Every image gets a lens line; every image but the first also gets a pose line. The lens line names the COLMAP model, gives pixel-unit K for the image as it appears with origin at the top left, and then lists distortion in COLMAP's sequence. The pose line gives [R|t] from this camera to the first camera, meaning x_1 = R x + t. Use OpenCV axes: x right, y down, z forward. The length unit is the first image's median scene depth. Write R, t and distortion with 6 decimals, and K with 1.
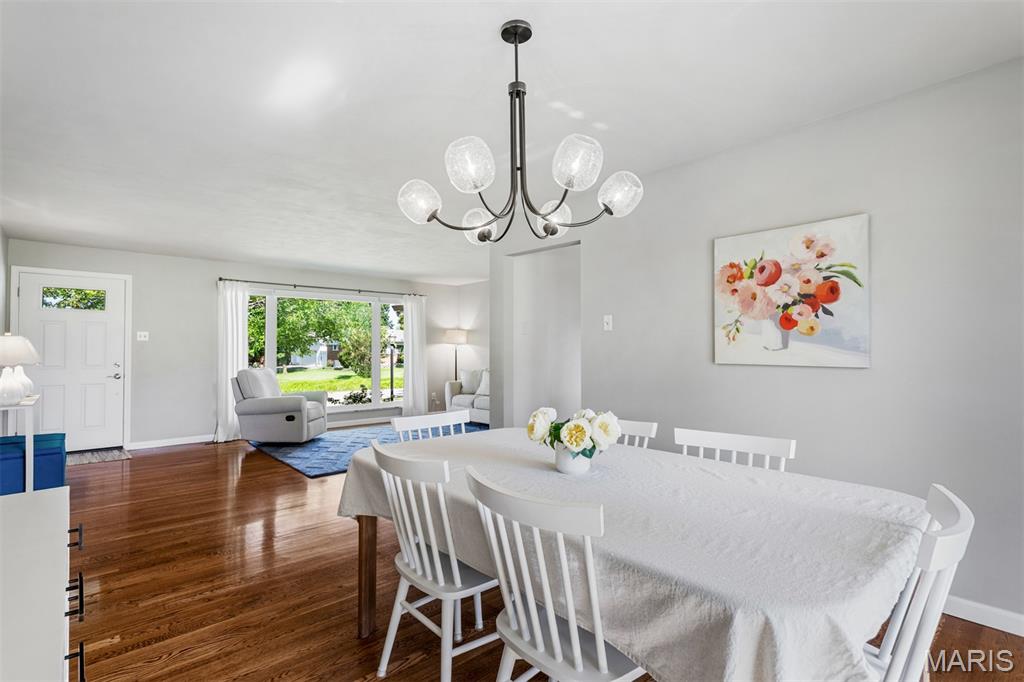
lens RADIAL K [[491.6, 0, 503.0], [0, 491.6, 341.9], [0, 0, 1]] dist [0.004915, 0.001262]
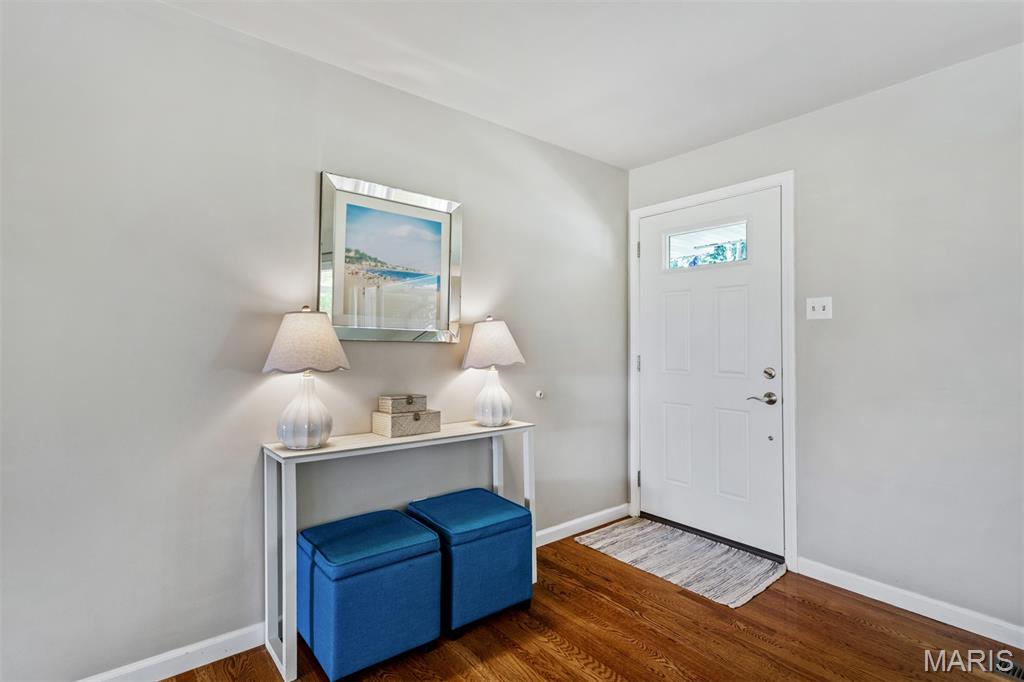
lens RADIAL K [[491.6, 0, 515.9], [0, 491.6, 334.1], [0, 0, 1]] dist [0.004915, 0.001262]
pose [[-0.051860, -0.018511, -0.998483, -0.302231], [0.010710, 0.999760, -0.019091, 0.015571], [0.998597, -0.011684, -0.051650, 0.762150]]
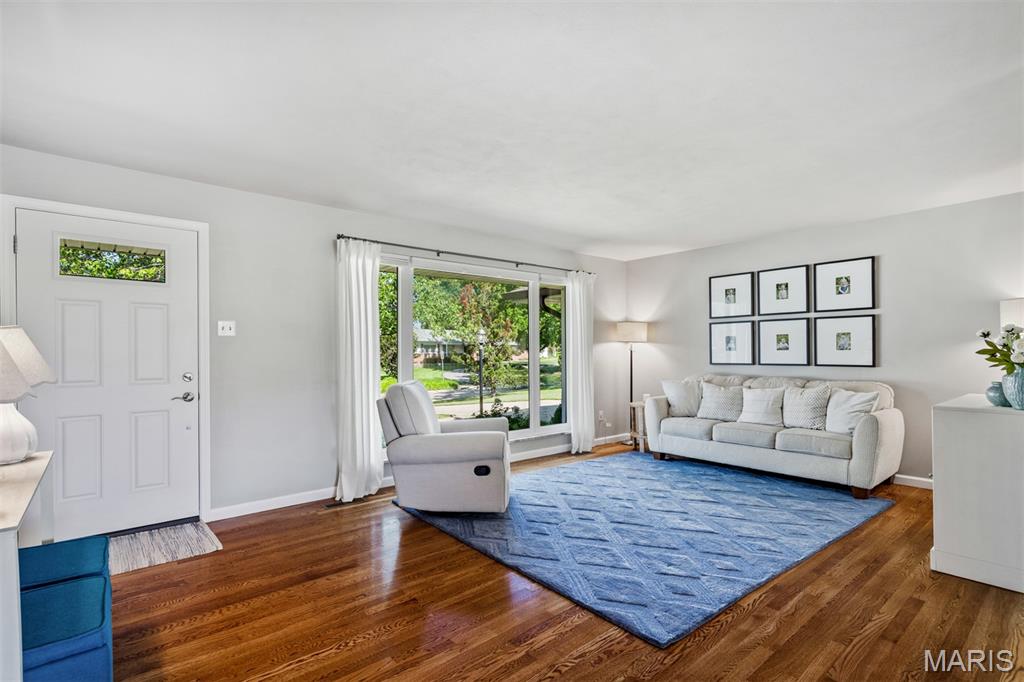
lens RADIAL K [[491.6, 0, 502.2], [0, 491.6, 356.0], [0, 0, 1]] dist [0.004915, 0.001262]
pose [[0.999364, -0.000545, -0.035657, -0.379200], [0.001576, 0.999581, 0.028890, 0.004942], [0.035627, -0.028928, 0.998946, 0.421492]]
